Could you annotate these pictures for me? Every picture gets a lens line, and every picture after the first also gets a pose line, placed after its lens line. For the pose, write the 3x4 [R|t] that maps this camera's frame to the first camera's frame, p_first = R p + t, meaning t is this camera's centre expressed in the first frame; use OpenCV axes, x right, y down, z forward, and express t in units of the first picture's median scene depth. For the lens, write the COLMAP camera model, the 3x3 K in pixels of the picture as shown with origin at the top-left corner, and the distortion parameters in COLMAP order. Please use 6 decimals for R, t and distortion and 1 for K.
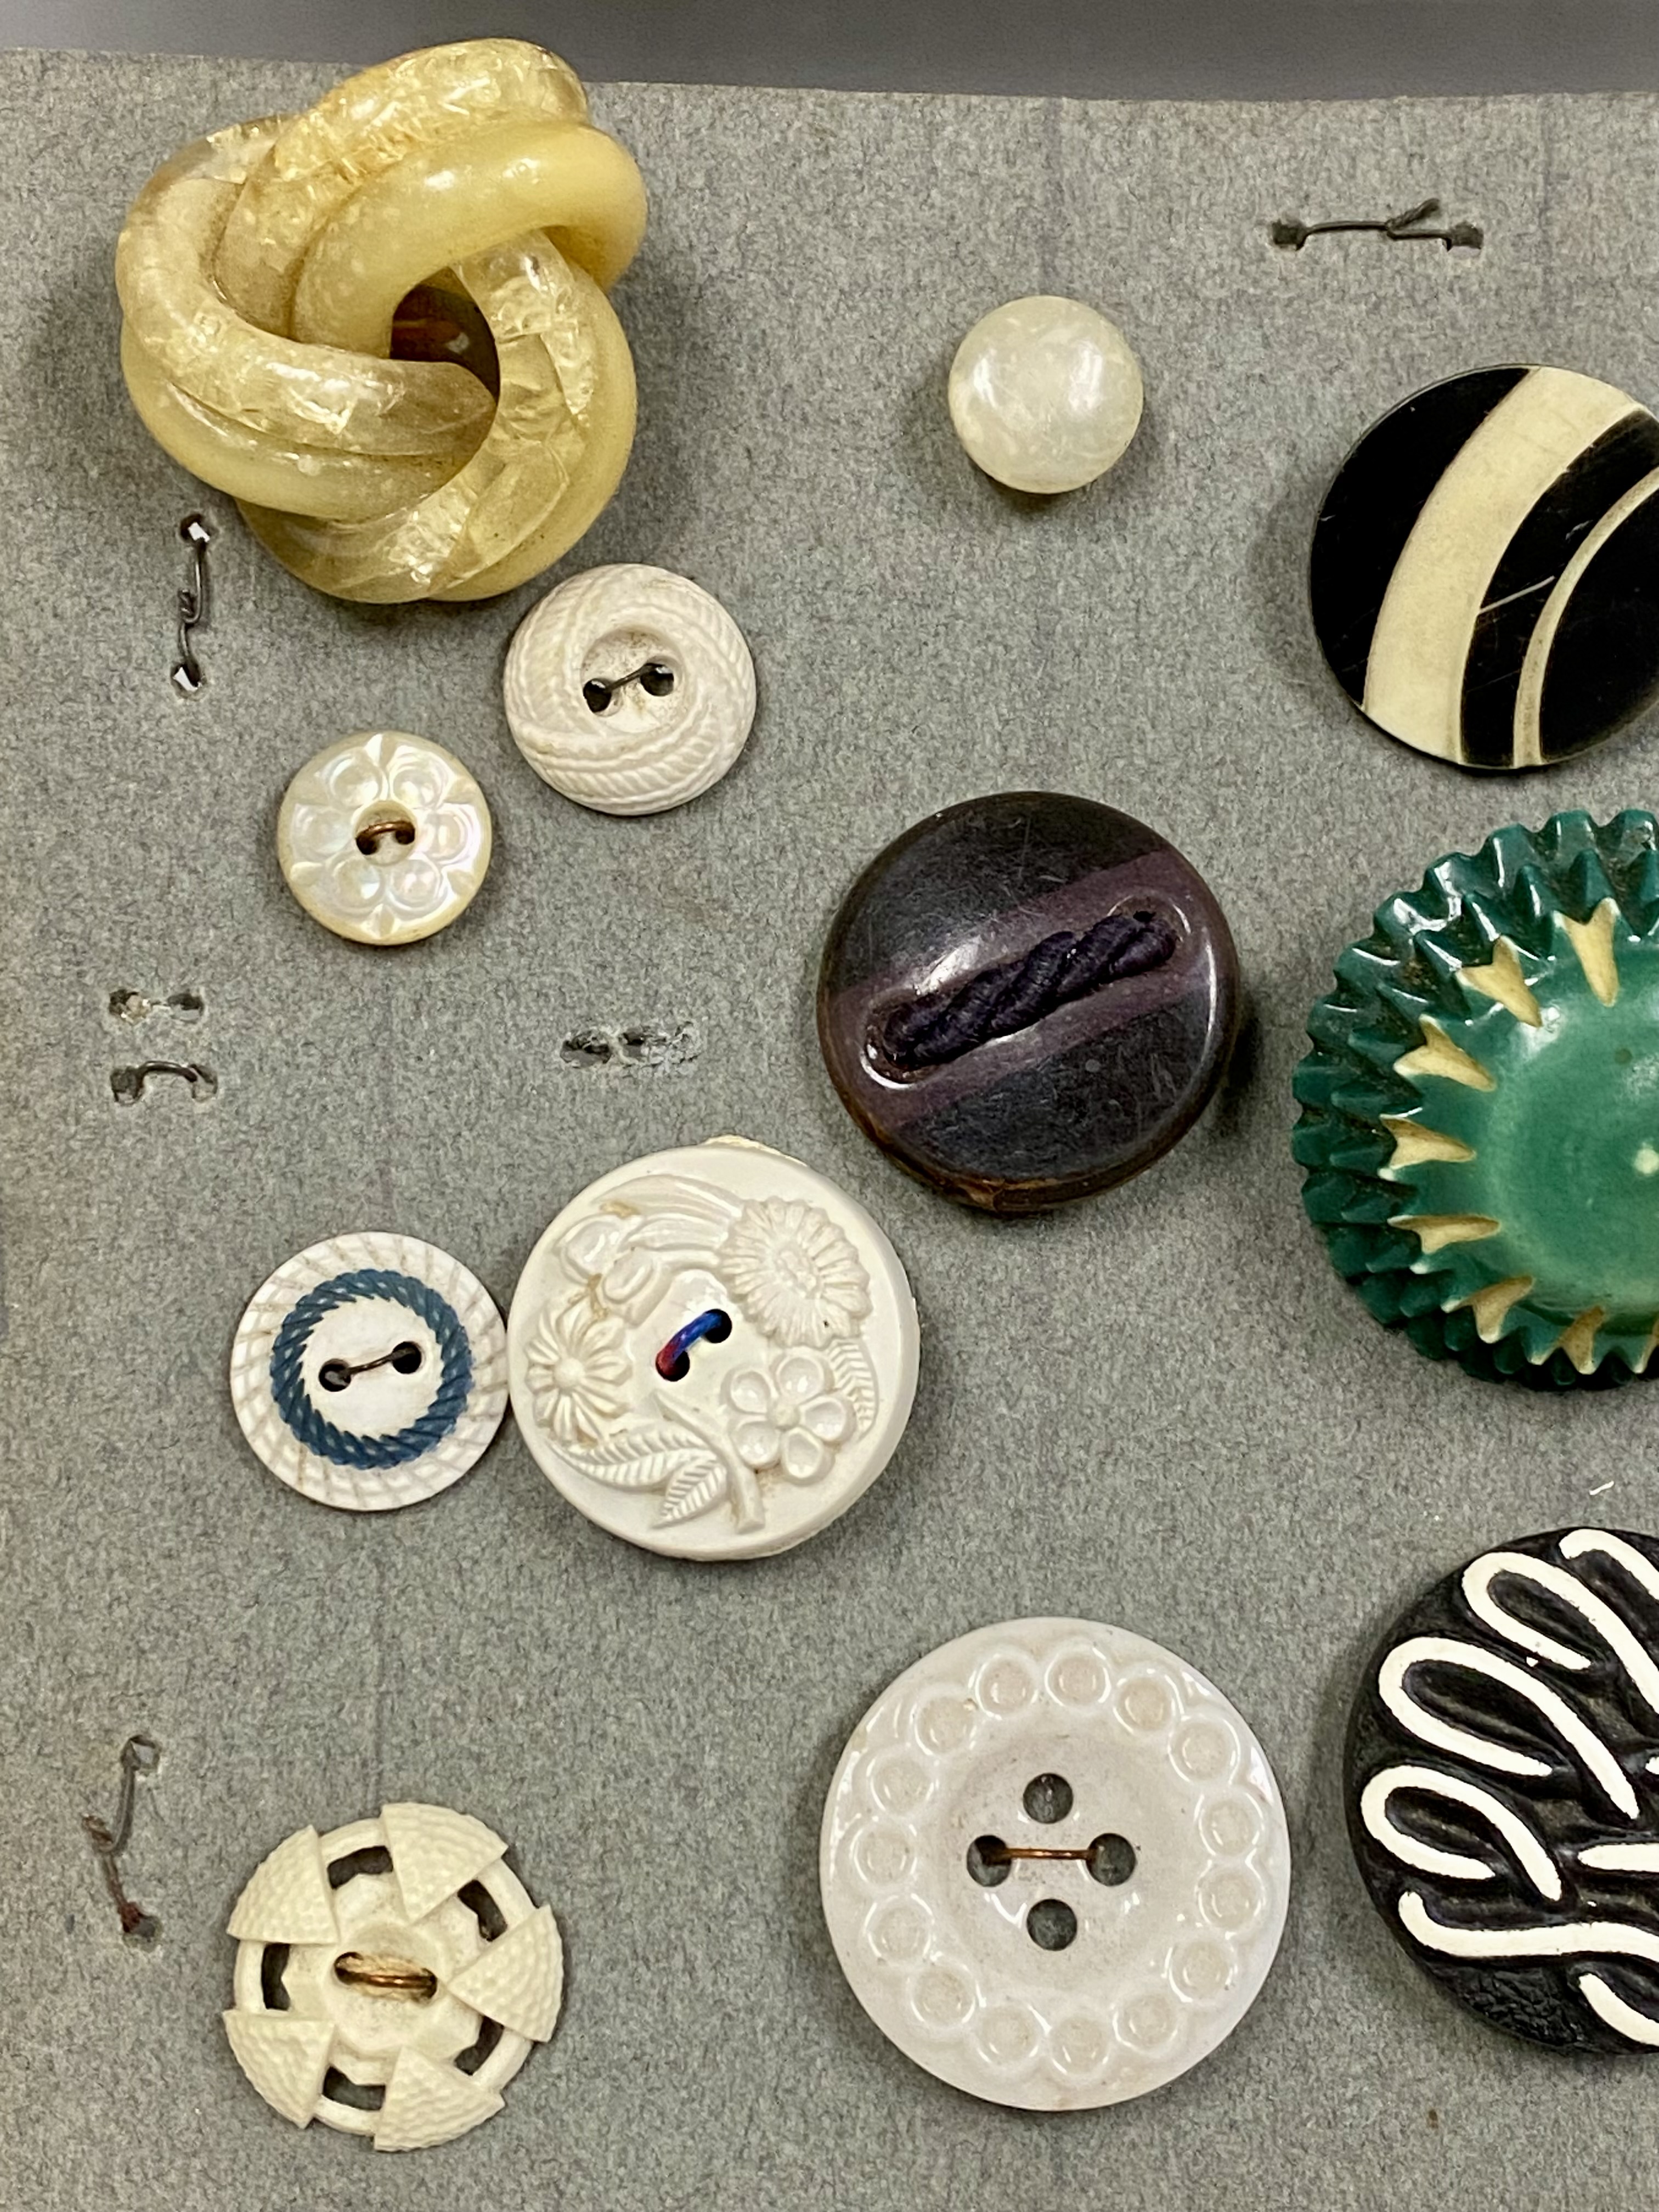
lens RADIAL K [[3754.1, 0, 818.7], [0, 3754.1, 1091.6], [0, 0, 1]] dist [0.118969, 0.000000]
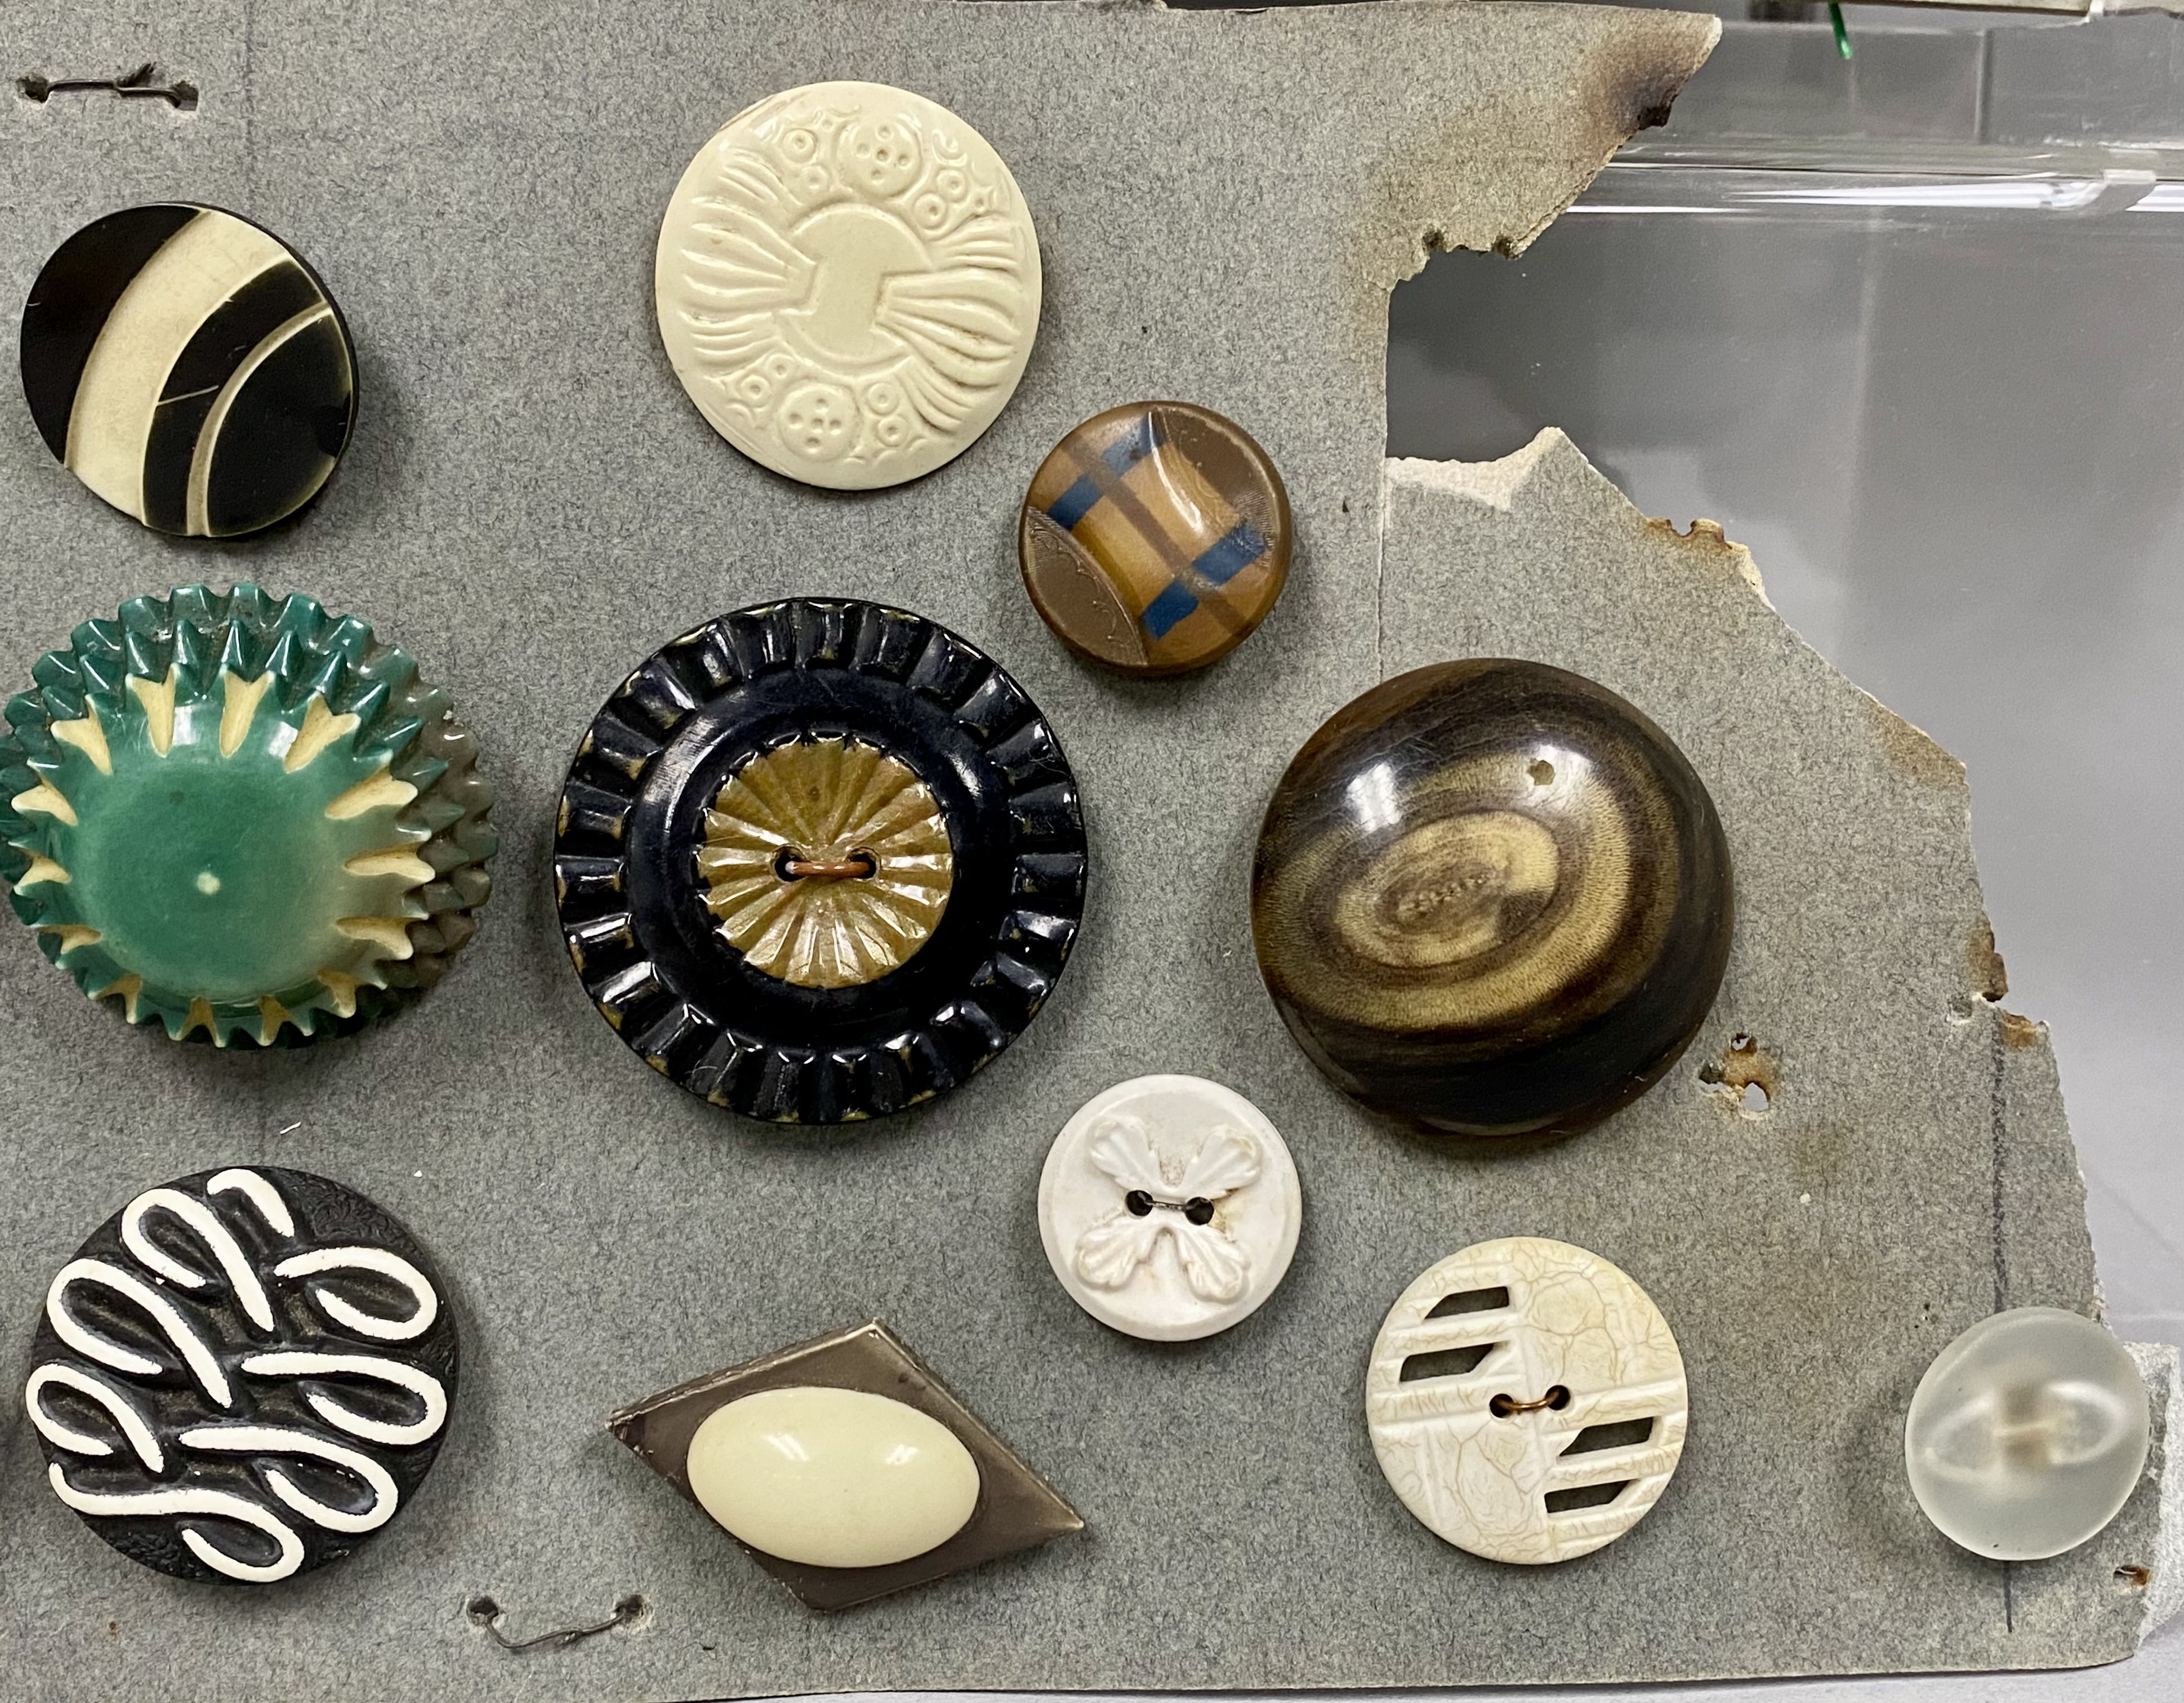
lens RADIAL K [[2663.9, 0, 1173.7], [0, 2663.9, 844.8], [0, 0, 1]] dist [-0.021925, 0.000000]
pose [[0.999391, 0.006471, 0.034303, 0.484581], [-0.009688, 0.995482, 0.094451, -0.075280], [-0.033537, -0.094726, 0.994938, 0.138868]]
